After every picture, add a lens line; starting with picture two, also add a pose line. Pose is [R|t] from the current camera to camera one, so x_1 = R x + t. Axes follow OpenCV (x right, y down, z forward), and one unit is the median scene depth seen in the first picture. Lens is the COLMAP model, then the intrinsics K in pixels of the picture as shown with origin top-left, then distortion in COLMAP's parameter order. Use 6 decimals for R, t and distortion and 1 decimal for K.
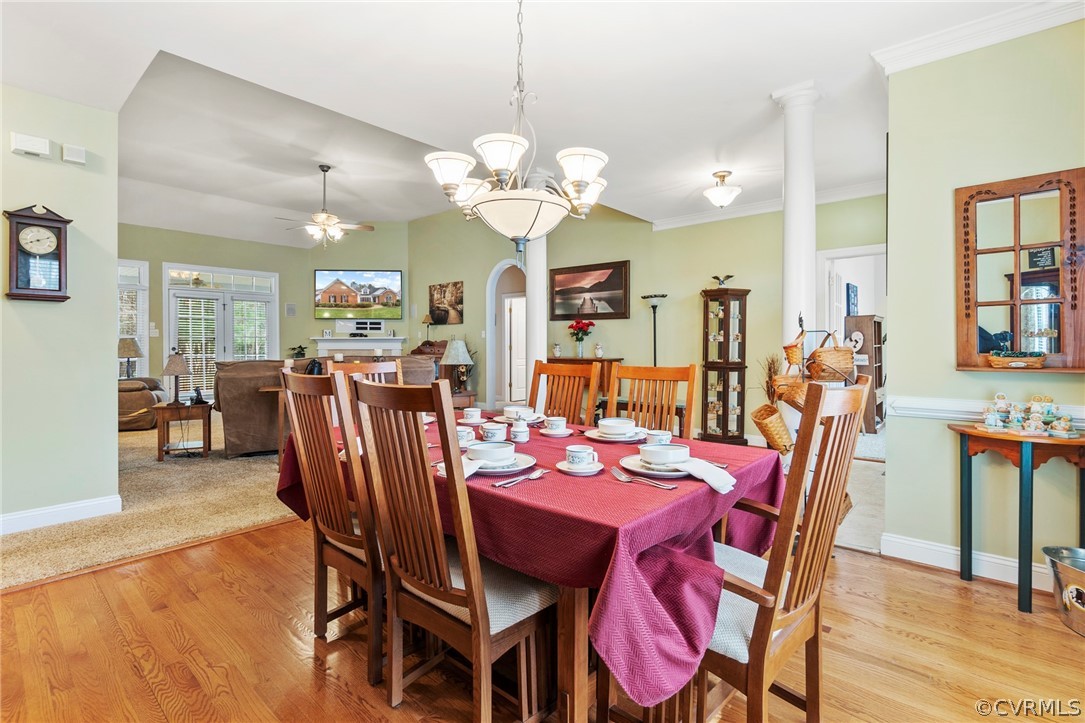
lens RADIAL K [[512.0, 0, 531.3], [0, 512.0, 347.8], [0, 0, 1]] dist [-0.001142, -0.000072]
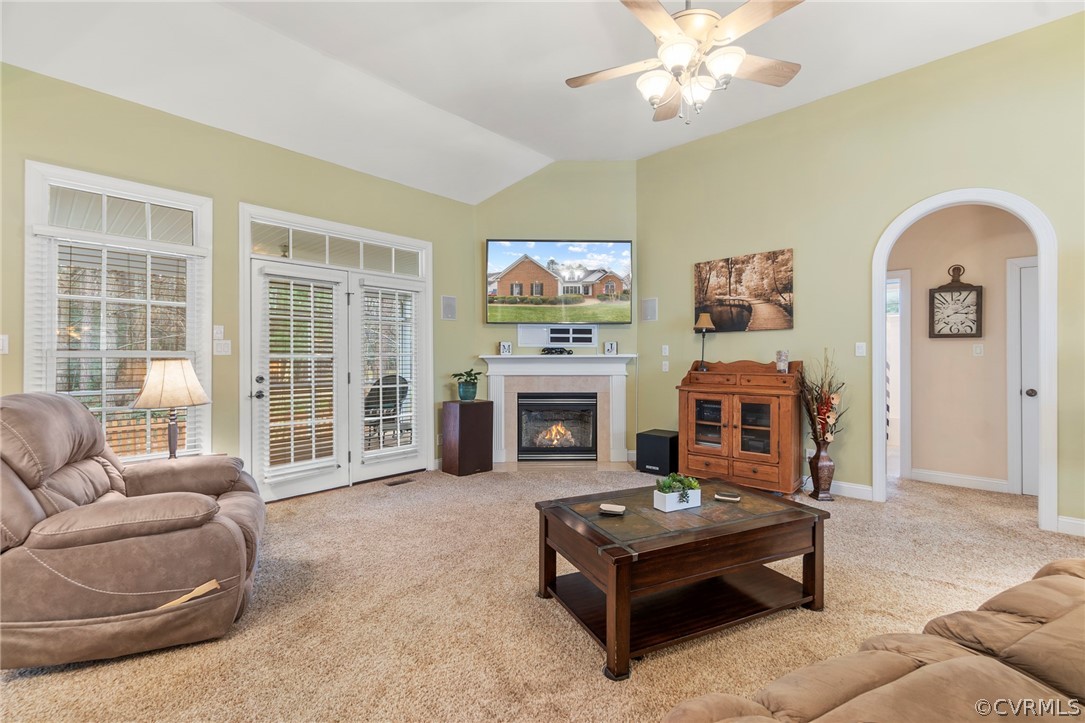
lens RADIAL K [[473.3, 0, 534.6], [0, 473.3, 357.3], [0, 0, 1]] dist [-0.005166, 0.000269]
pose [[0.999814, -0.001749, -0.019205, -0.356699], [0.001544, 0.999942, -0.010693, -0.011909], [0.019222, 0.010662, 0.999758, 0.461333]]
